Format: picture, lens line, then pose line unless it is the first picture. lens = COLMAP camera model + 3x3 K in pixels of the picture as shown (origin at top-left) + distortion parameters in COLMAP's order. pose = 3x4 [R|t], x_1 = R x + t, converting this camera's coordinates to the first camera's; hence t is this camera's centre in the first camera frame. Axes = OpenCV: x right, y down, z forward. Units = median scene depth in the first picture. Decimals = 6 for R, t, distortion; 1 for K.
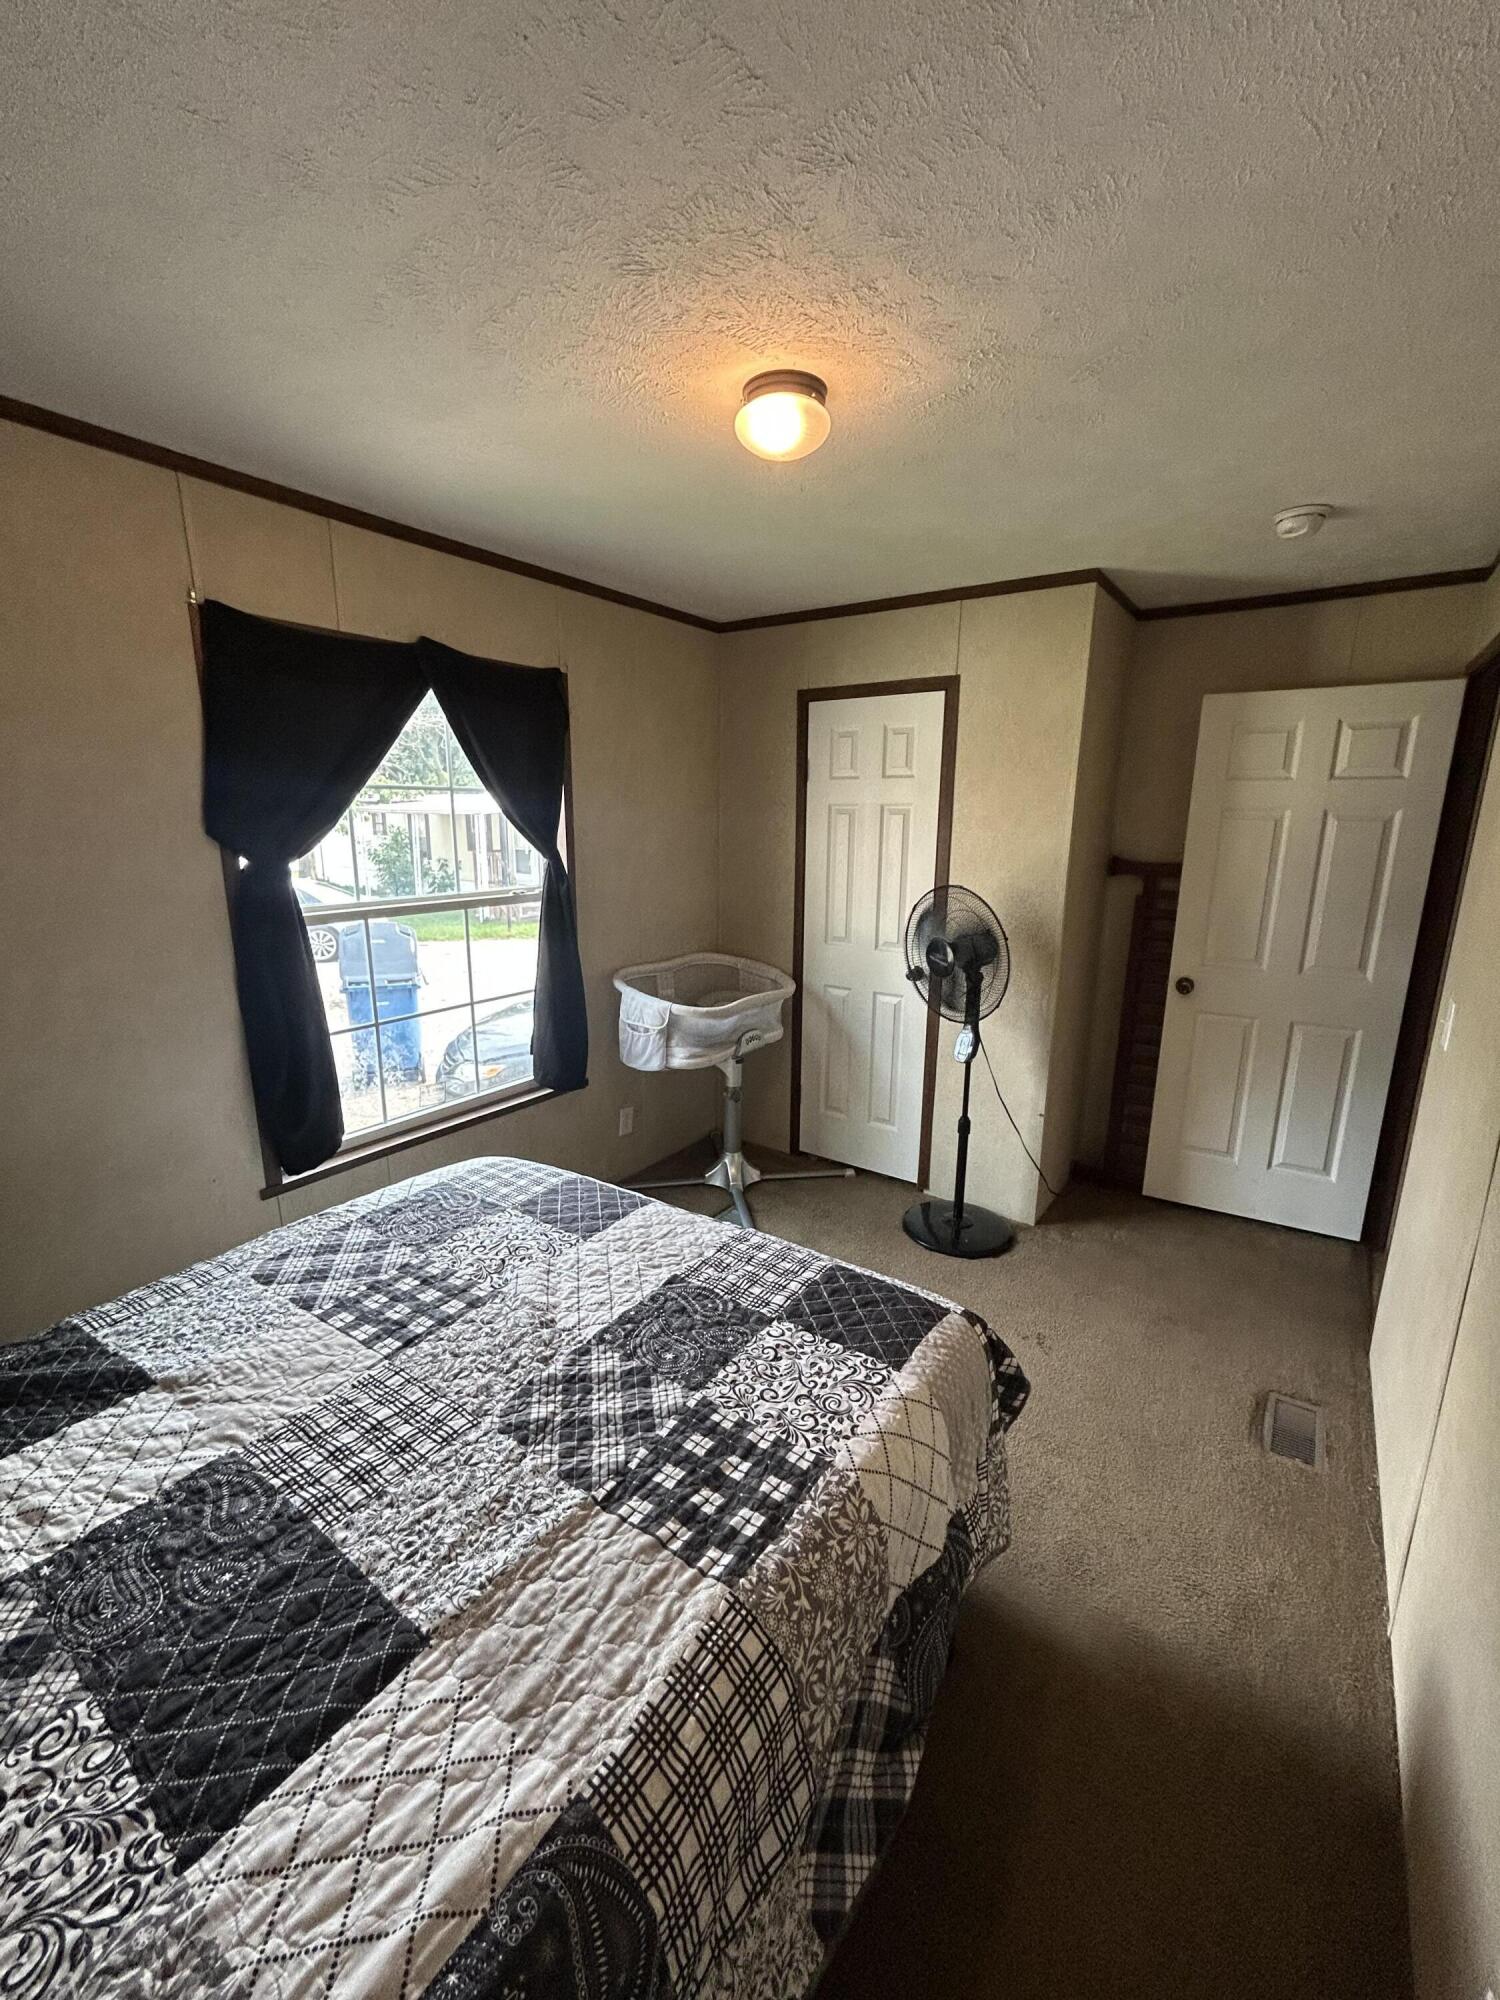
lens RADIAL K [[817.3, 0, 748.6], [0, 817.3, 999.6], [0, 0, 1]] dist [0.002801, 0.000100]
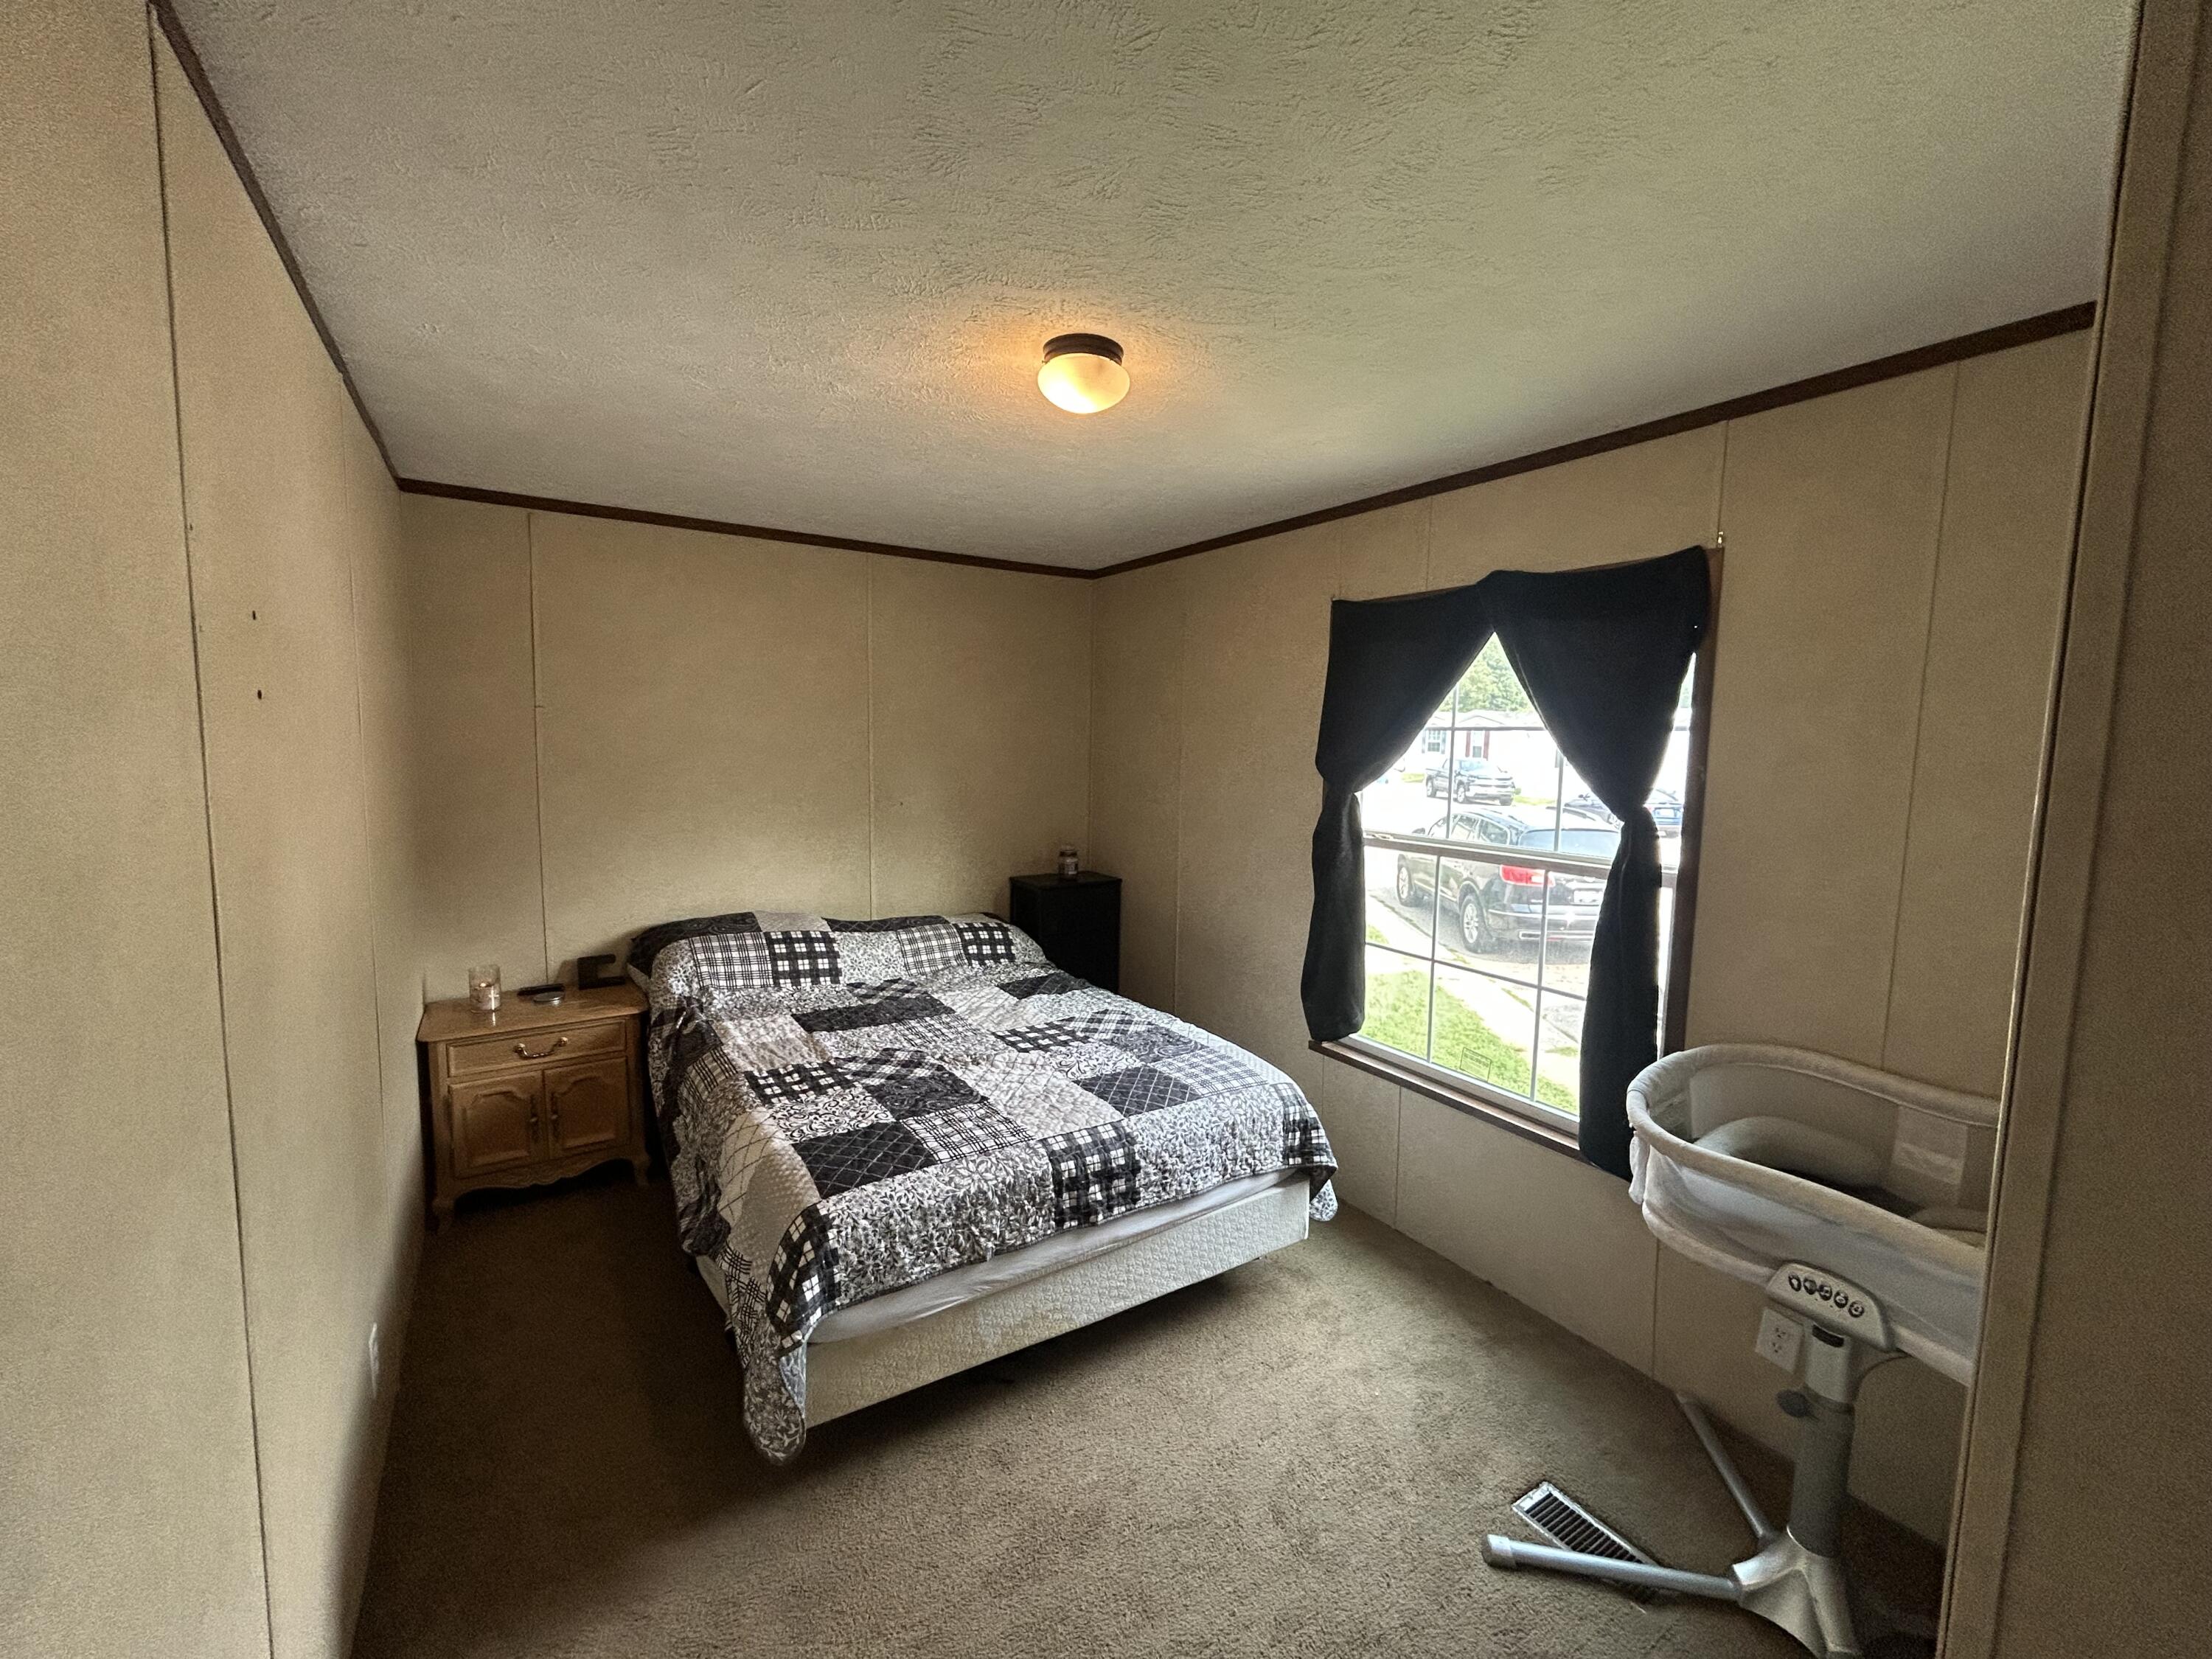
lens RADIAL K [[903.9, 0, 1114.2], [0, 903.9, 832.2], [0, 0, 1]] dist [0.002801, 0.000100]
pose [[-0.375110, 0.075615, -0.923891, 1.192588], [-0.231337, 0.957496, 0.172291, -0.374508], [0.897650, 0.278358, -0.341673, 1.667492]]
